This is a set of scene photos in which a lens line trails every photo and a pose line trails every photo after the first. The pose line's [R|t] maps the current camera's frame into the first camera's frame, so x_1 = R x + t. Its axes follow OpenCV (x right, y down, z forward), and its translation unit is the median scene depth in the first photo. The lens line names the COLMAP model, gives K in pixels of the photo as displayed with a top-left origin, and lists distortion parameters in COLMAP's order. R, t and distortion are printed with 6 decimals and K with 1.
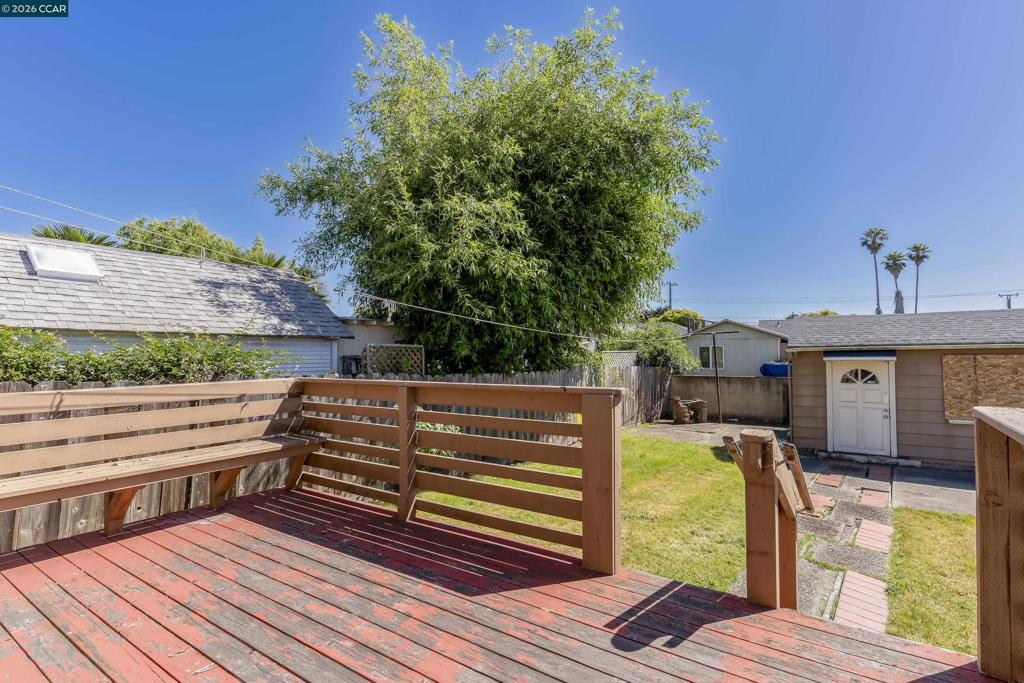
lens RADIAL K [[491.8, 0, 481.5], [0, 491.8, 346.5], [0, 0, 1]] dist [0.003983, 0.001171]
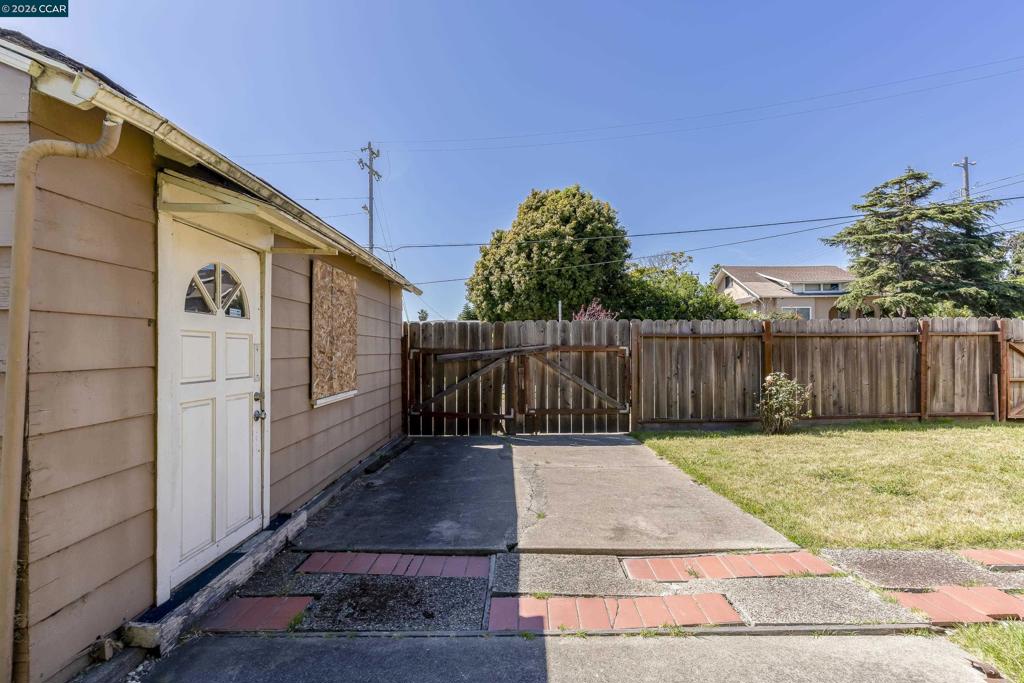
lens RADIAL K [[487.0, 0, 506.5], [0, 487.0, 346.6], [0, 0, 1]] dist [0.003428, 0.000883]
pose [[-0.587865, 0.019697, 0.808719, 0.475262], [0.001689, 0.999731, -0.023121, 0.109643], [-0.808957, -0.012226, -0.587740, 1.127330]]
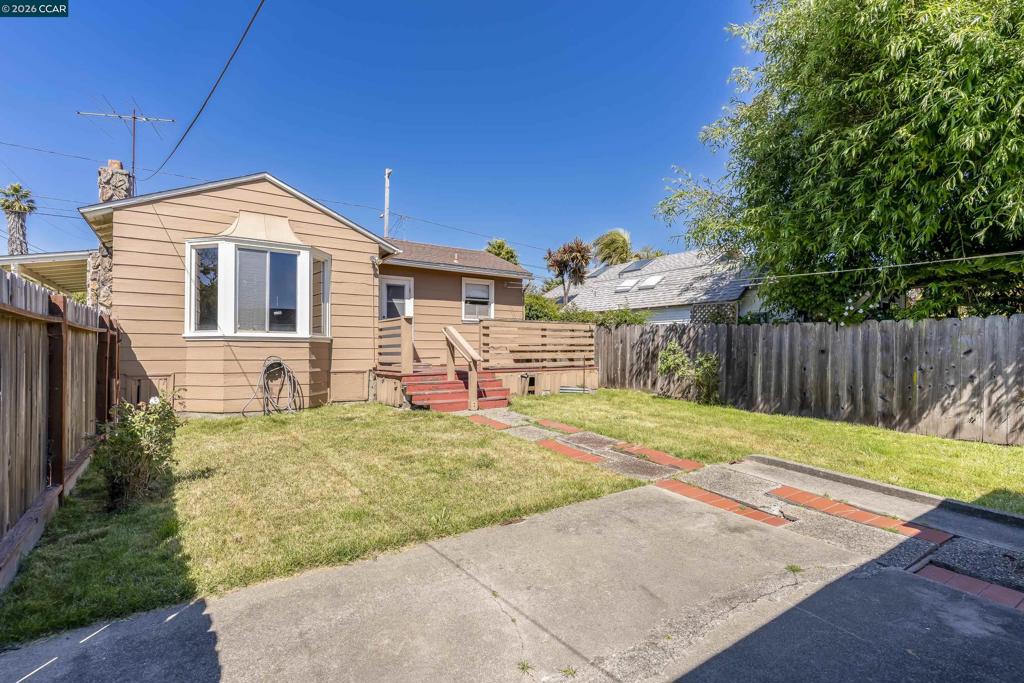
lens RADIAL K [[483.2, 0, 508.5], [0, 483.2, 343.4], [0, 0, 1]] dist [0.002543, 0.000586]
pose [[-0.335315, -0.000705, -0.942106, 1.164438], [0.013946, 0.999886, -0.005712, 0.096883], [0.942003, -0.015054, -0.335267, 0.785422]]
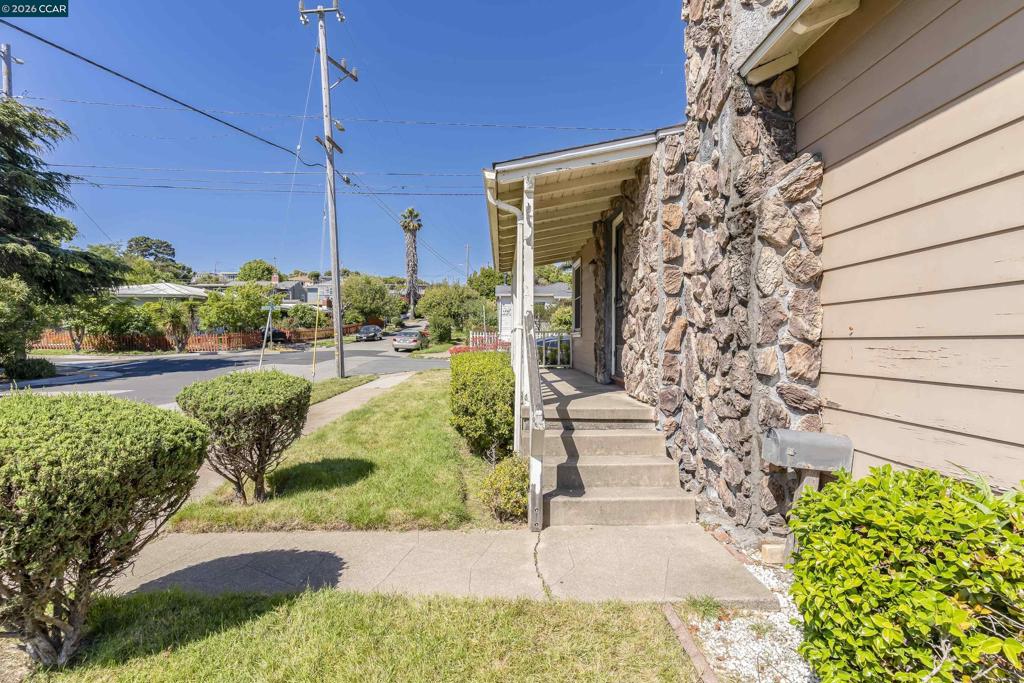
lens RADIAL K [[483.2, 0, 508.5], [0, 483.2, 343.4], [0, 0, 1]] dist [0.002543, 0.000586]
pose [[-0.797059, 0.014779, -0.603721, 0.833207], [0.013573, 0.999886, 0.006558, 0.064996], [0.603749, -0.002968, -0.797169, -0.241918]]
